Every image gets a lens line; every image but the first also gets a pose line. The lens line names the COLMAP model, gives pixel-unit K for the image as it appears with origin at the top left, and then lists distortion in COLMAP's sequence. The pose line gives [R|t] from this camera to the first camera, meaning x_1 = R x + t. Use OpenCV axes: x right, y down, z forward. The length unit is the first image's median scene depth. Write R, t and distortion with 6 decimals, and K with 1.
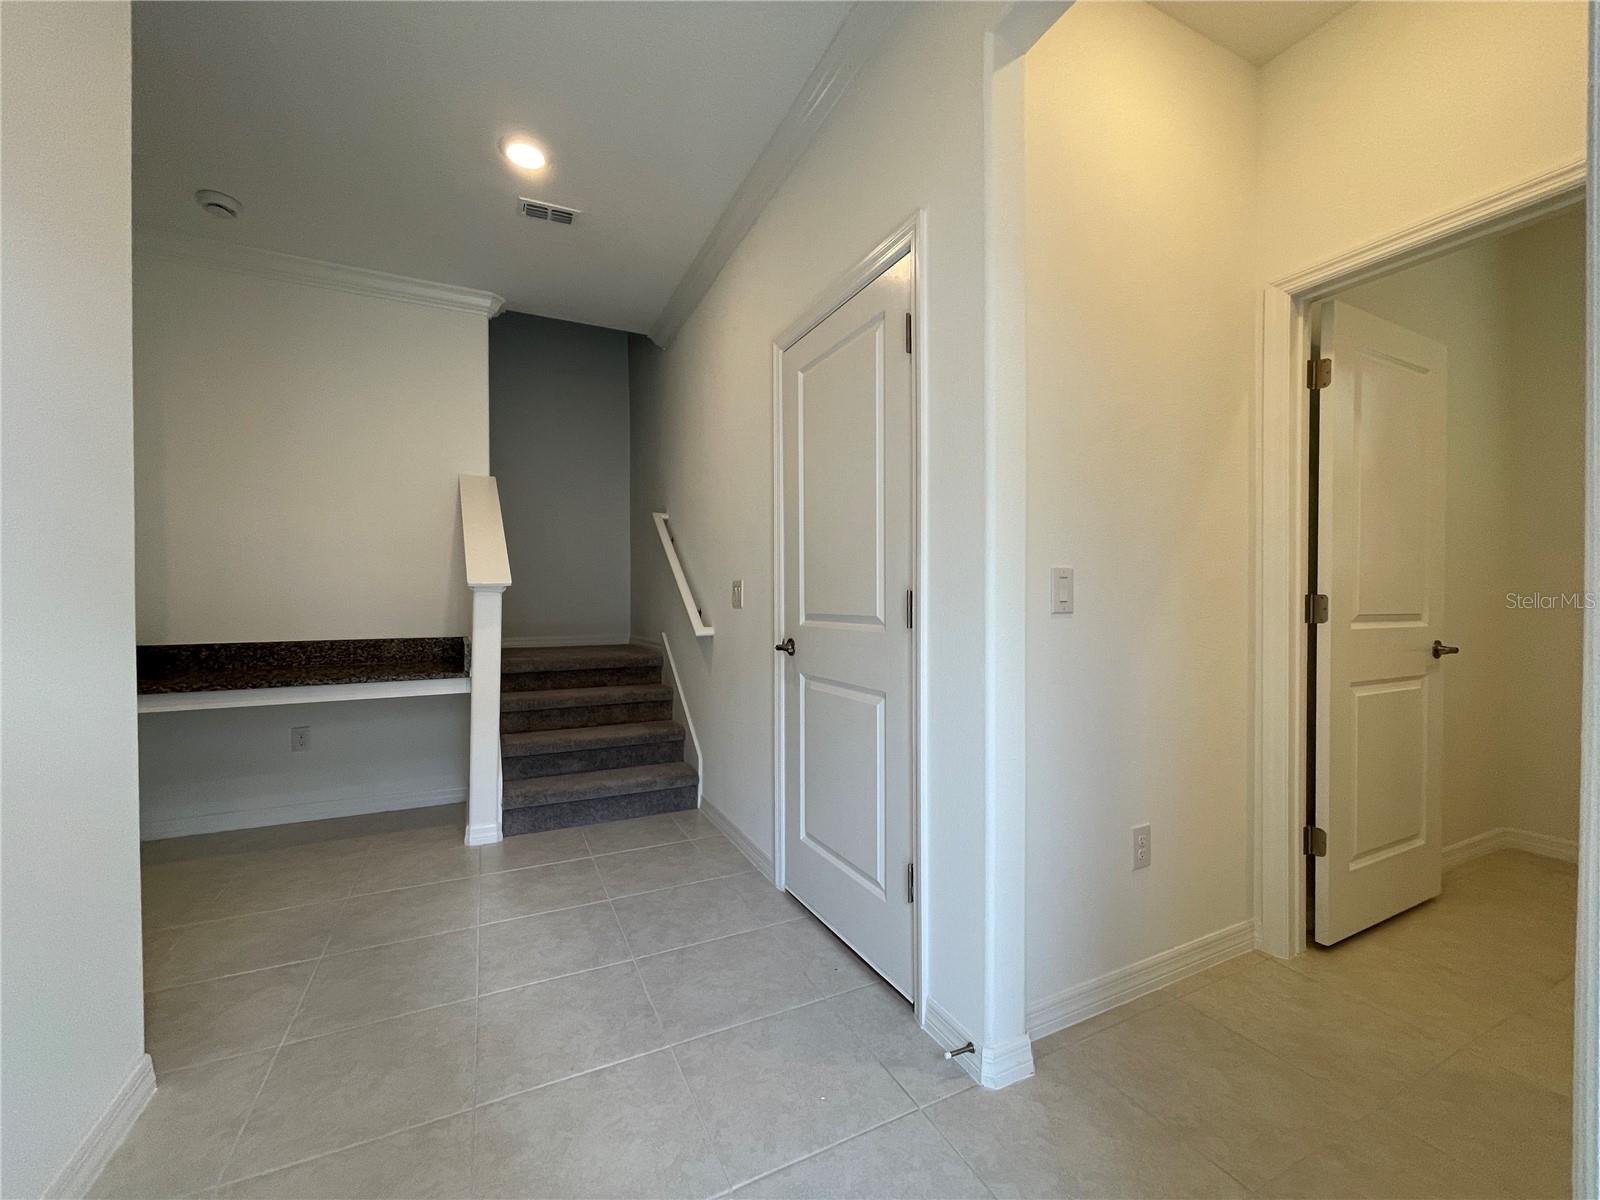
lens RADIAL K [[645.1, 0, 806.3], [0, 645.1, 602.3], [0, 0, 1]] dist [-0.004495, 0.000320]
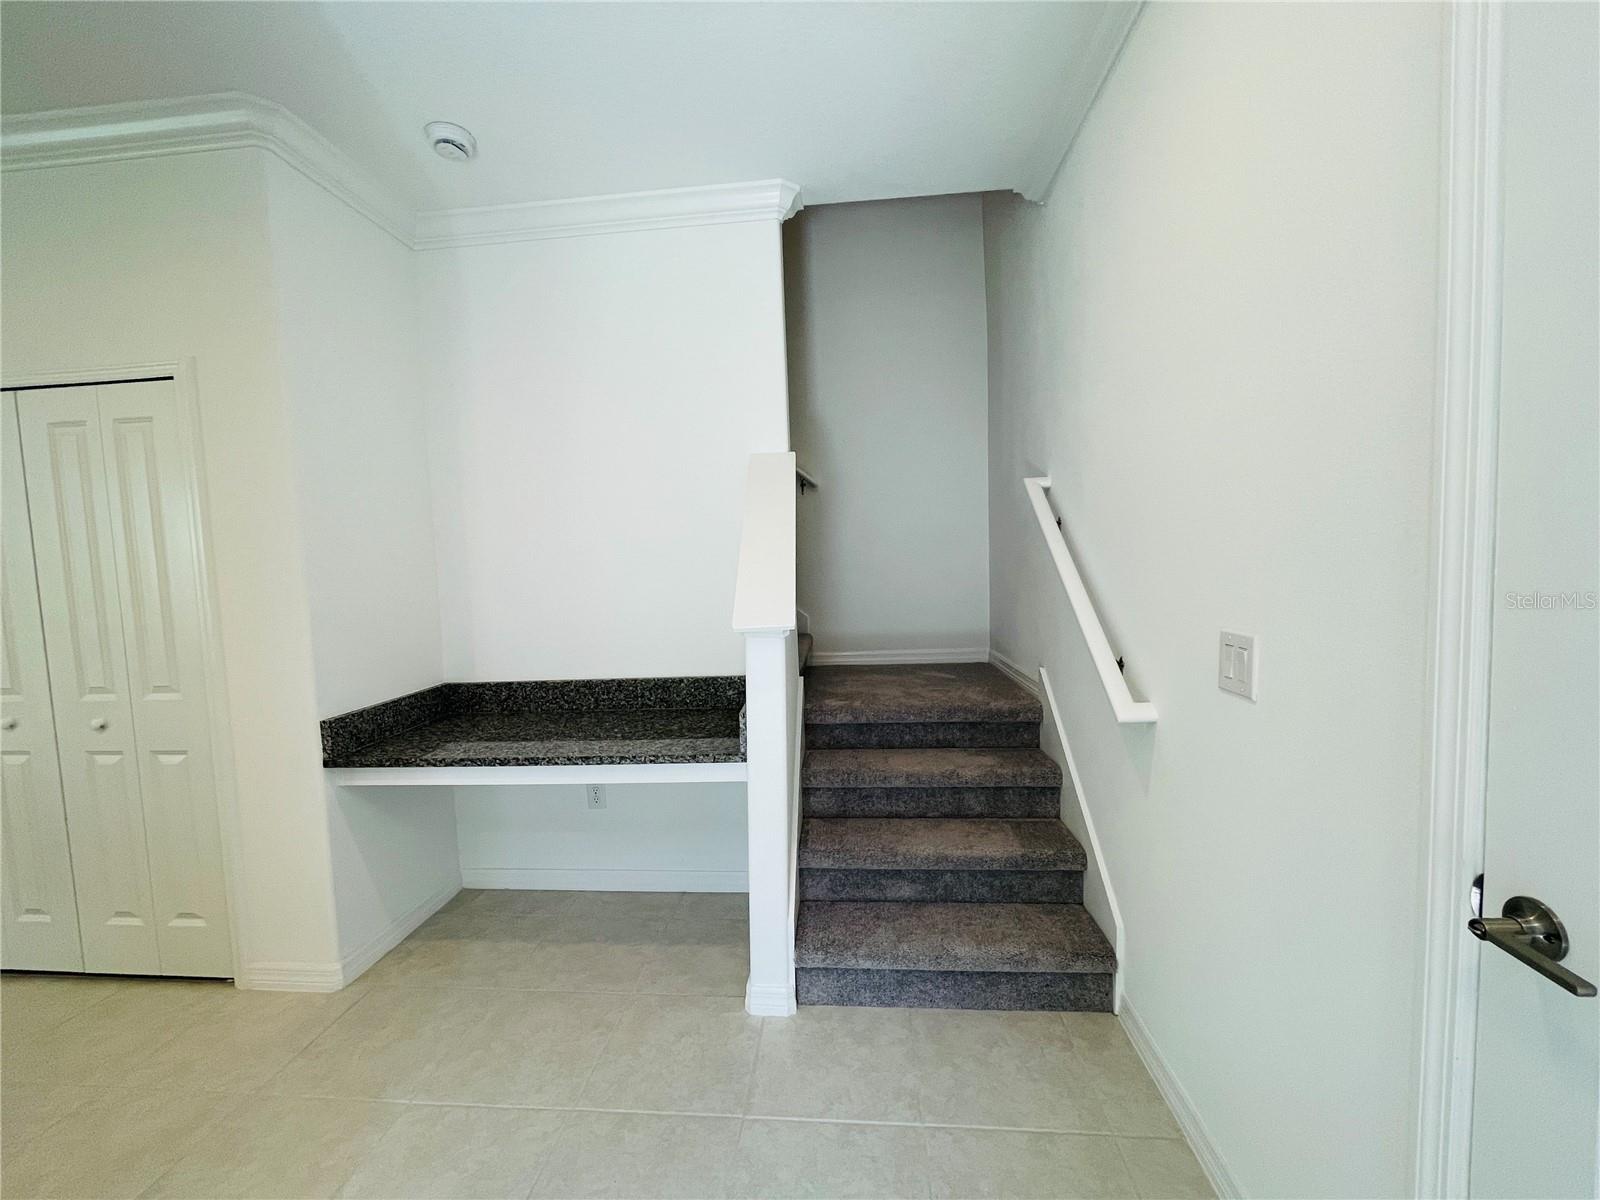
lens RADIAL K [[645.1, 0, 794.0], [0, 645.1, 605.9], [0, 0, 1]] dist [-0.004495, 0.000320]
pose [[0.846392, 0.011188, -0.532443, -0.113328], [0.029448, 0.997266, 0.067767, -0.079083], [0.531746, -0.073037, 0.843749, 0.420355]]
